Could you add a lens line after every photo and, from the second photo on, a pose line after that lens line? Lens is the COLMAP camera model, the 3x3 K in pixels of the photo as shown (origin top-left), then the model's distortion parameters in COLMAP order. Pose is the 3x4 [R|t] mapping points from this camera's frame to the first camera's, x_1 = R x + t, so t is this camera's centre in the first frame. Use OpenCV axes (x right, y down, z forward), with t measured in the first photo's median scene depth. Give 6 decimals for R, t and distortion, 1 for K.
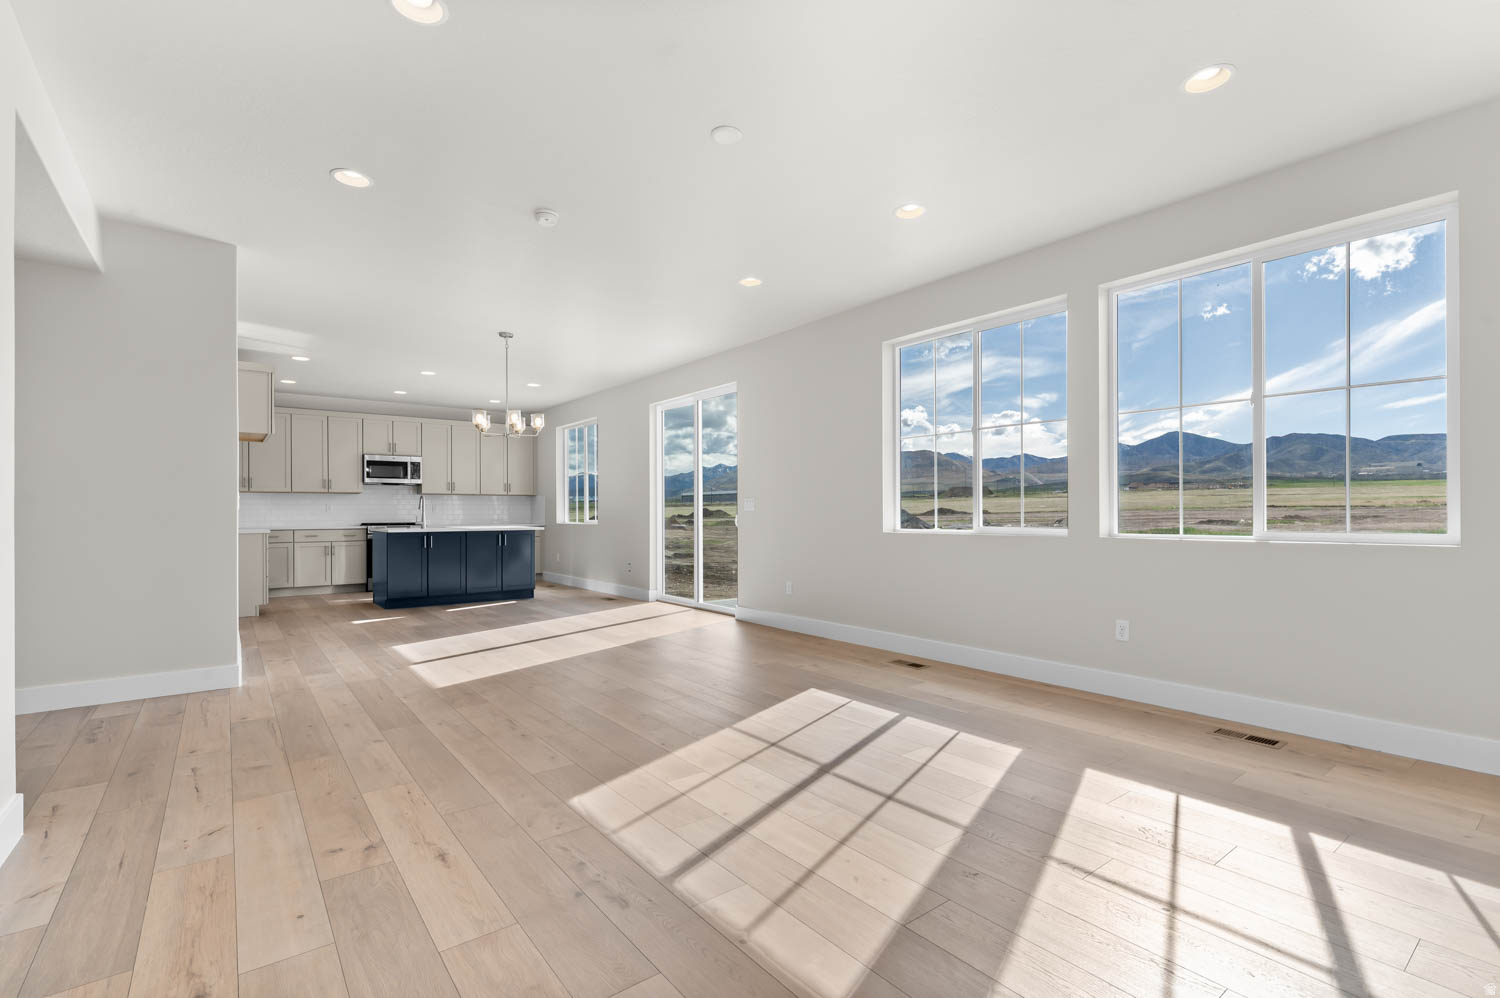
lens RADIAL K [[680.2, 0, 757.7], [0, 680.2, 516.1], [0, 0, 1]] dist [0.001052, -0.000111]
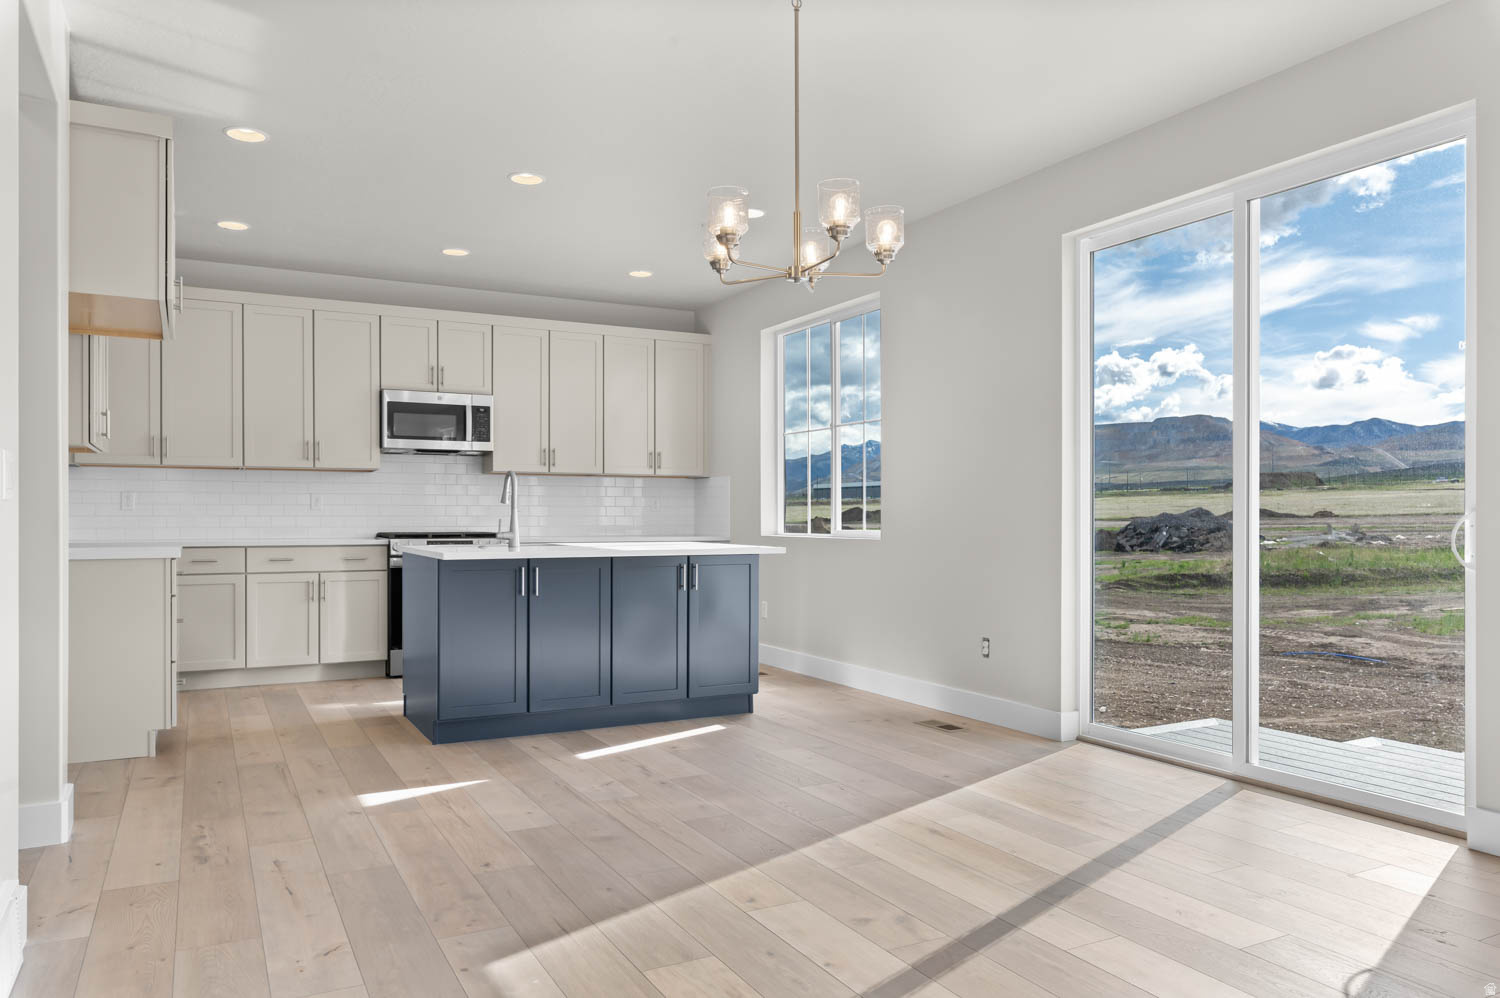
lens RADIAL K [[1045.4, 0, 753.9], [0, 1045.4, 520.3], [0, 0, 1]] dist [0.007434, 0.001310]
pose [[0.984564, 0.004369, -0.174968, -0.195477], [-0.004073, 0.999990, 0.002055, -0.001171], [0.174976, -0.001310, 0.984572, 0.325782]]
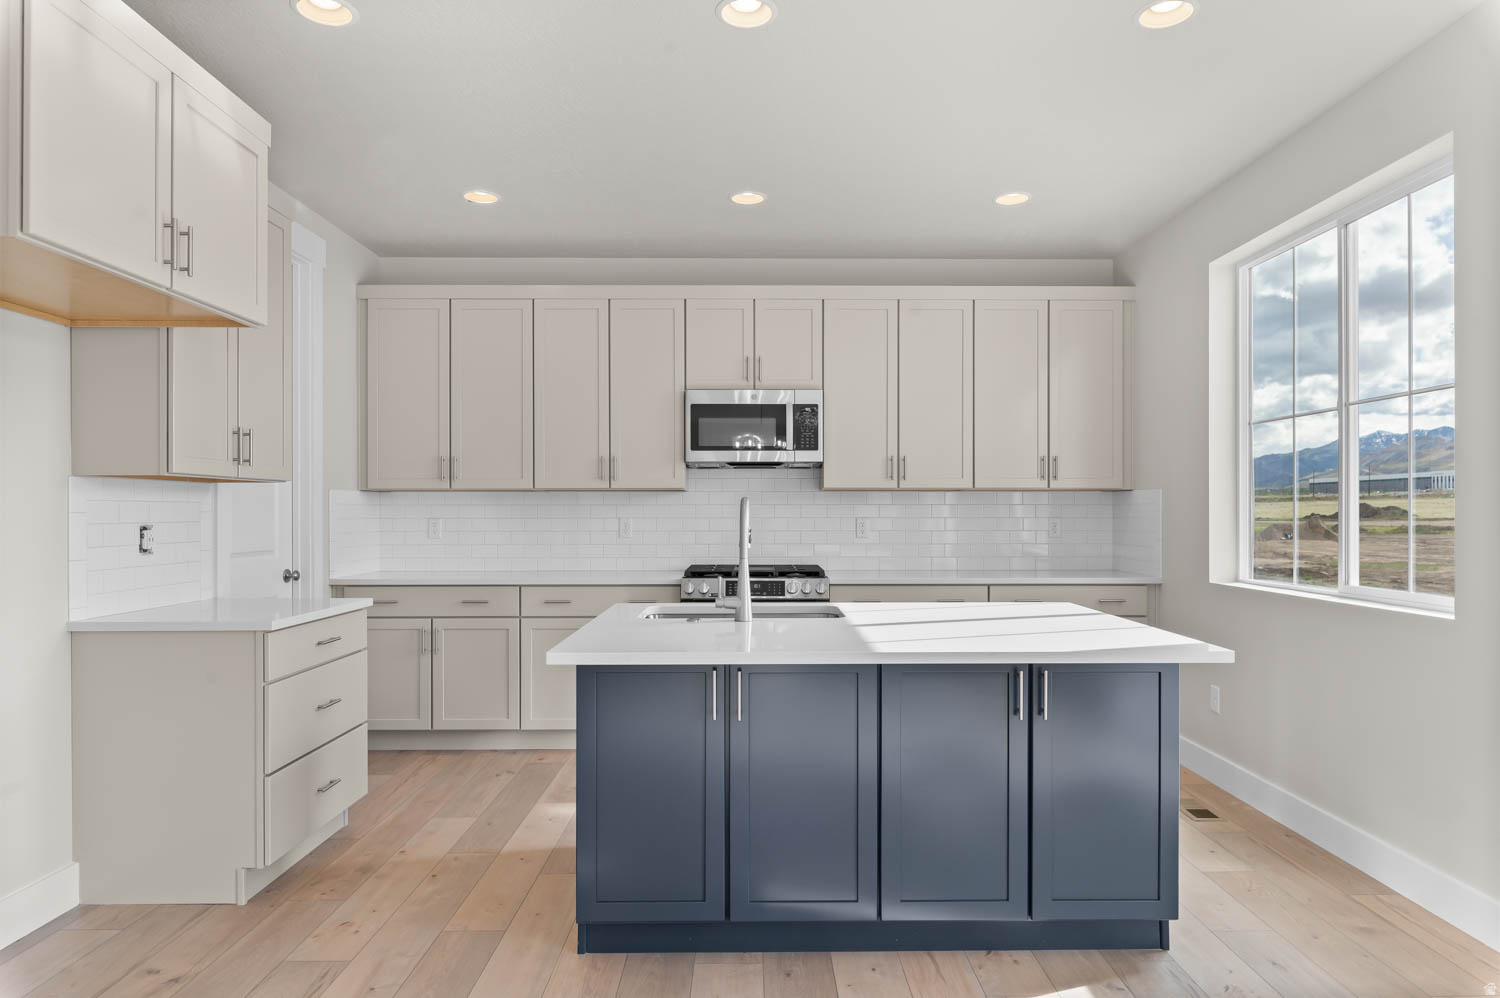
lens RADIAL K [[923.1, 0, 757.5], [0, 923.1, 520.1], [0, 0, 1]] dist [-0.007504, -0.001494]
pose [[0.794429, 0.006930, -0.607318, -0.231728], [-0.003323, 0.999970, 0.007063, -0.020941], [0.607348, -0.003593, 0.794428, 0.620141]]
